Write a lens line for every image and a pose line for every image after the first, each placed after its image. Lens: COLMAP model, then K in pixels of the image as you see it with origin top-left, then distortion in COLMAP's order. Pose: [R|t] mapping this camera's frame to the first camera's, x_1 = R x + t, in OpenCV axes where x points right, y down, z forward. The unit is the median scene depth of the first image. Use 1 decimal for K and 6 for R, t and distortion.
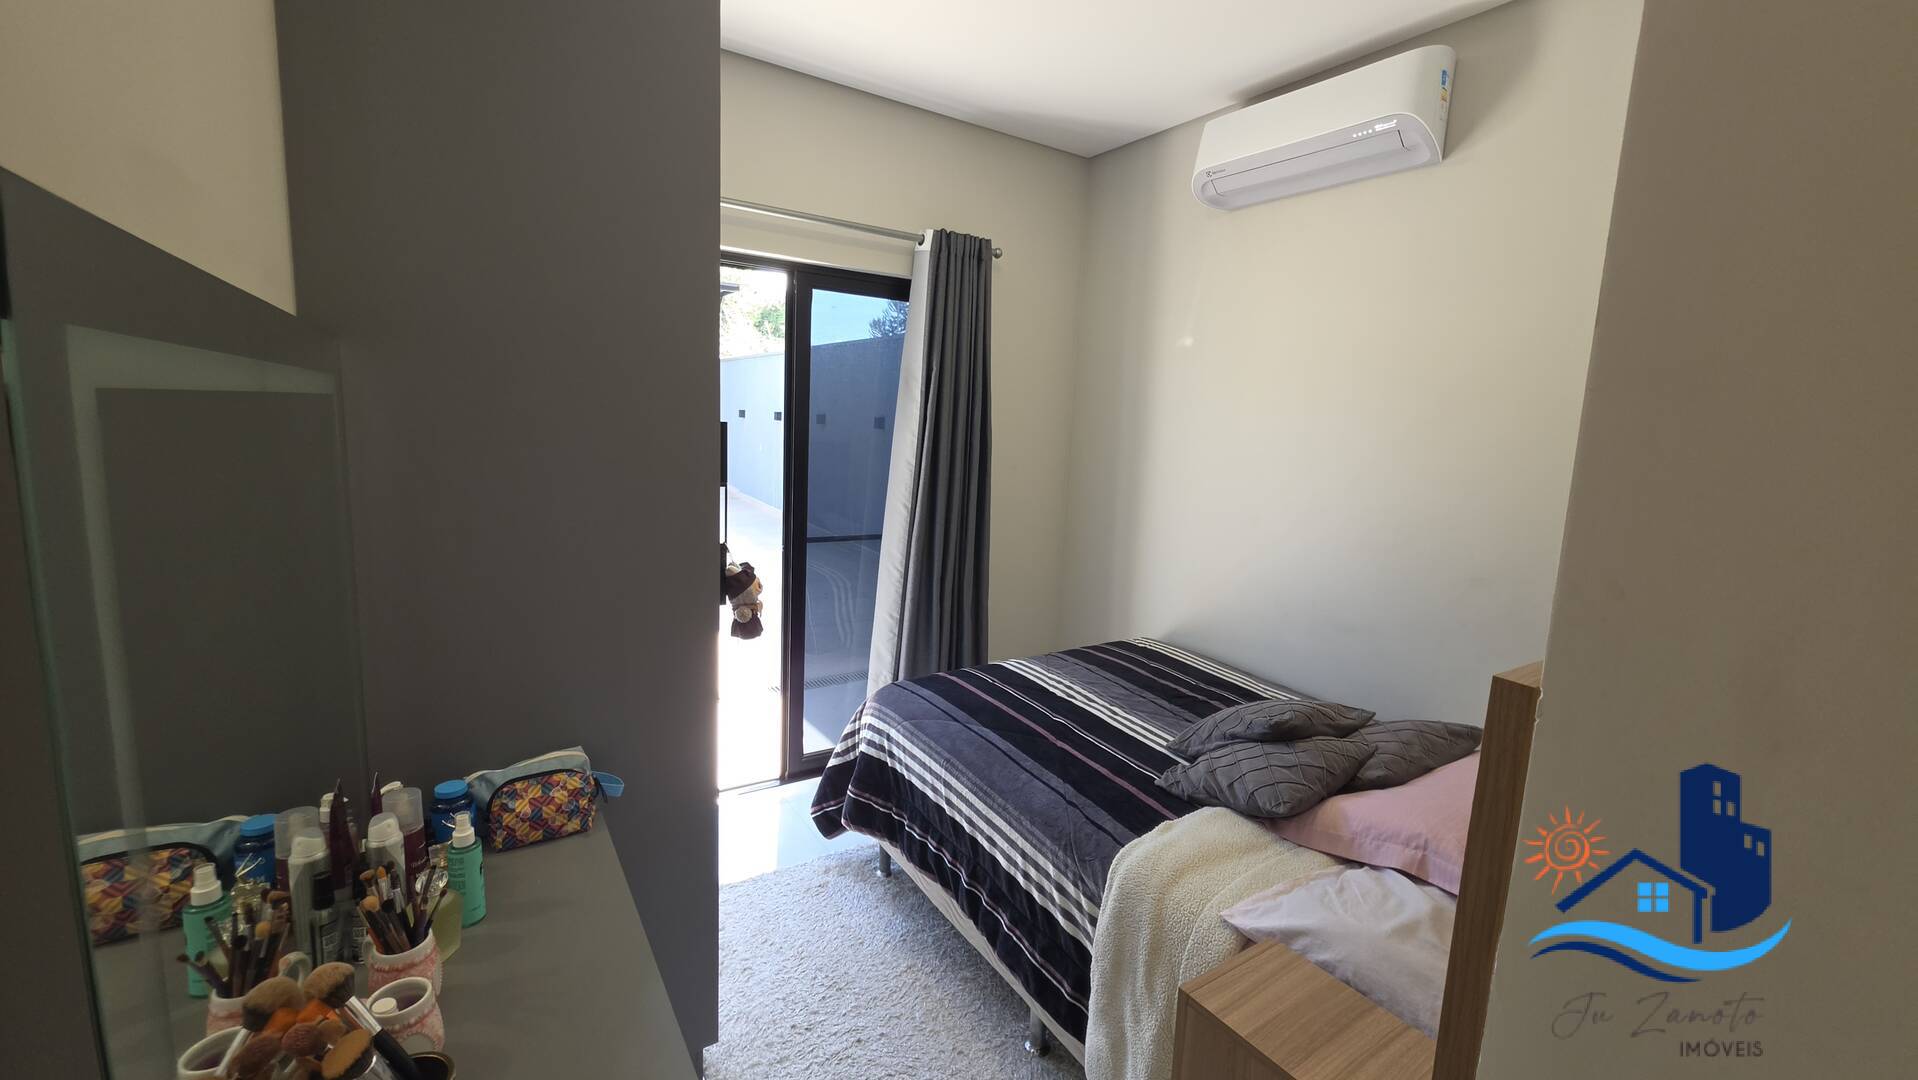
lens RADIAL K [[768.0, 0, 954.0], [0, 768.0, 526.8], [0, 0, 1]] dist [0.012731, -0.008464]
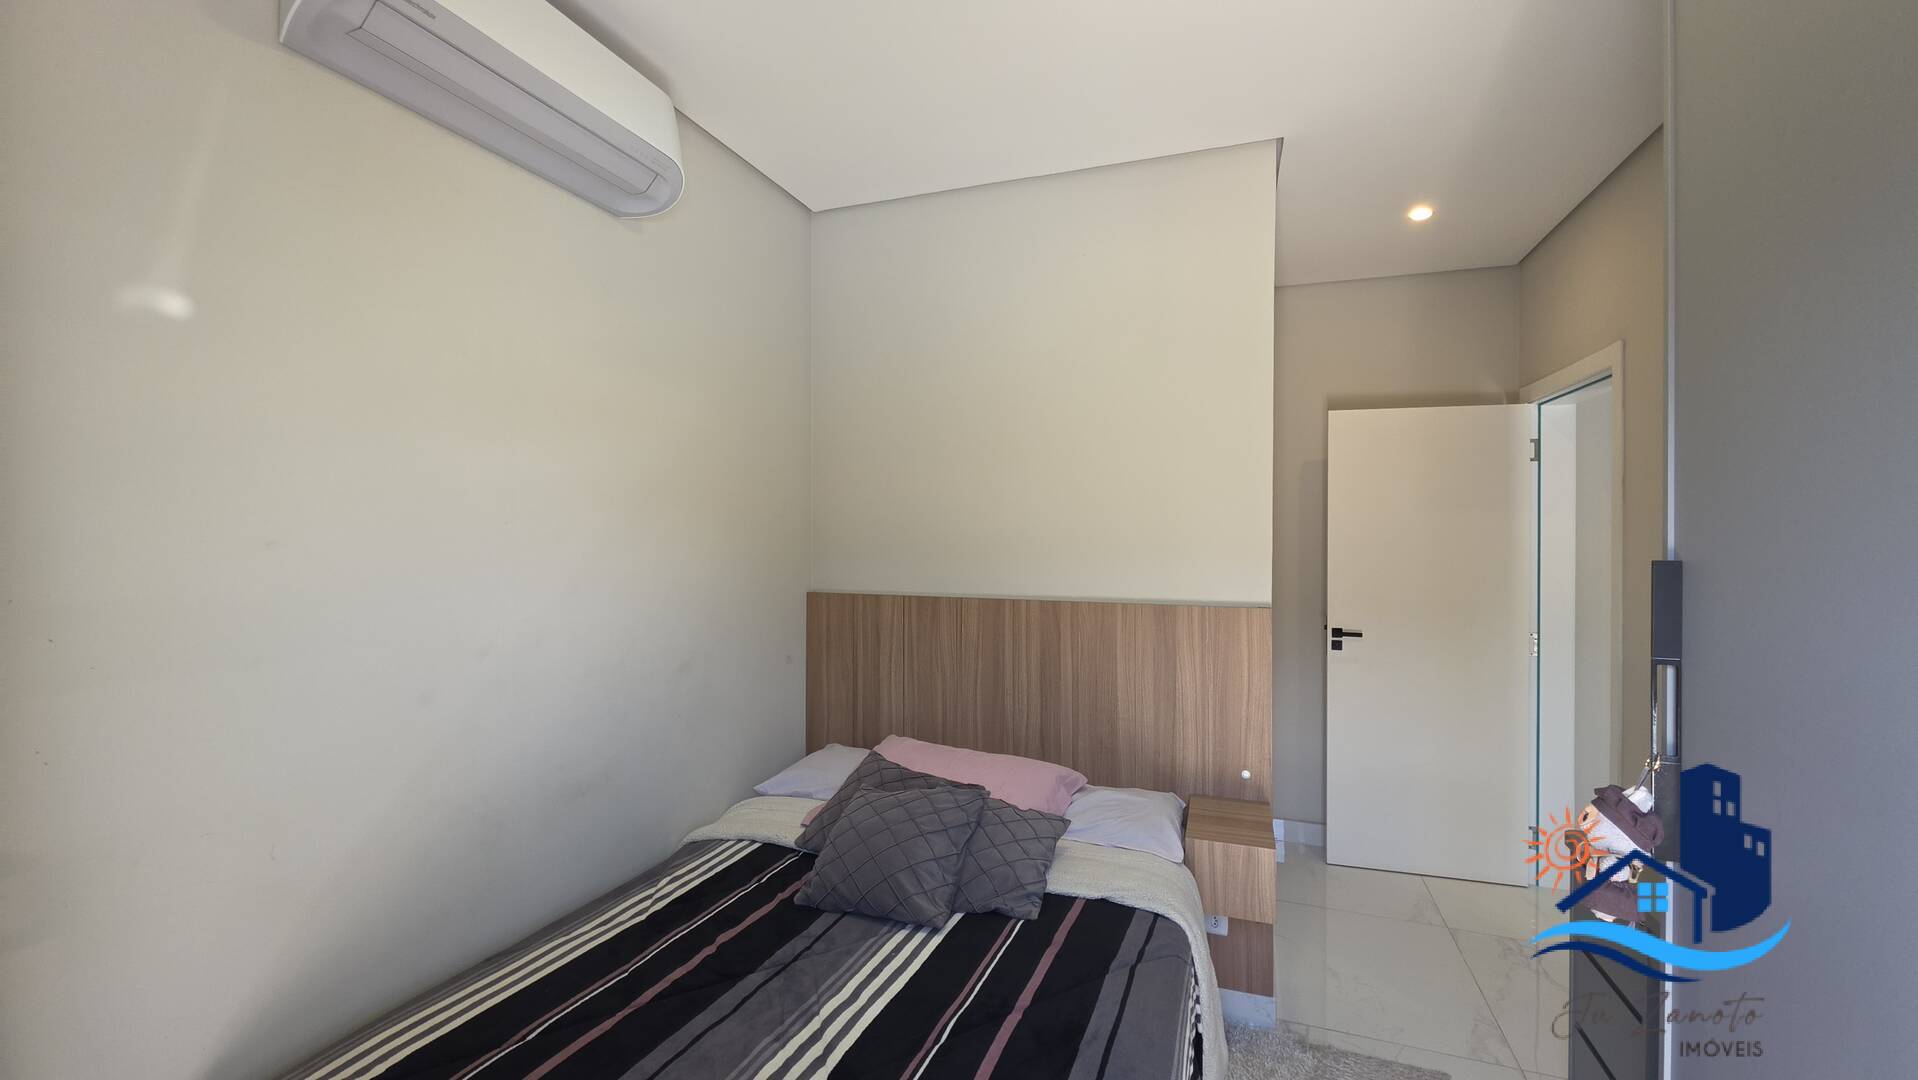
lens RADIAL K [[768.0, 0, 954.0], [0, 768.0, 526.8], [0, 0, 1]] dist [0.012731, -0.008464]
pose [[-0.602970, -0.049564, 0.796222, -0.278323], [0.086428, 0.988135, 0.126962, -0.179205], [-0.793068, 0.145371, -0.591532, 1.131750]]
